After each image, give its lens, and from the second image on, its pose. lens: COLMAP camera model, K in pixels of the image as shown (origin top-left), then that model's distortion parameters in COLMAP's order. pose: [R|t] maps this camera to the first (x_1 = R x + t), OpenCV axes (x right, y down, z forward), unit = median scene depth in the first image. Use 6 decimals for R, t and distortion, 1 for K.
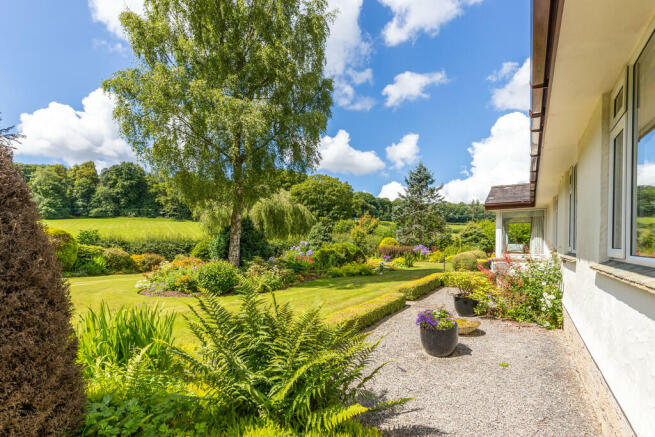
lens RADIAL K [[306.6, 0, 334.8], [0, 306.6, 249.0], [0, 0, 1]] dist [-0.000009, 0.000063]
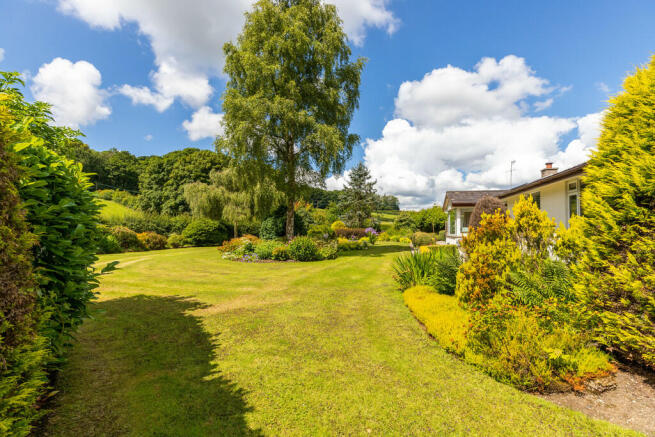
lens RADIAL K [[306.6, 0, 325.7], [0, 306.6, 220.1], [0, 0, 1]] dist [-0.000009, 0.000063]
pose [[0.945676, 0.021395, 0.324406, -0.382314], [-0.008850, 0.999157, -0.040097, 0.009916], [-0.324990, 0.035047, 0.945068, -0.180792]]
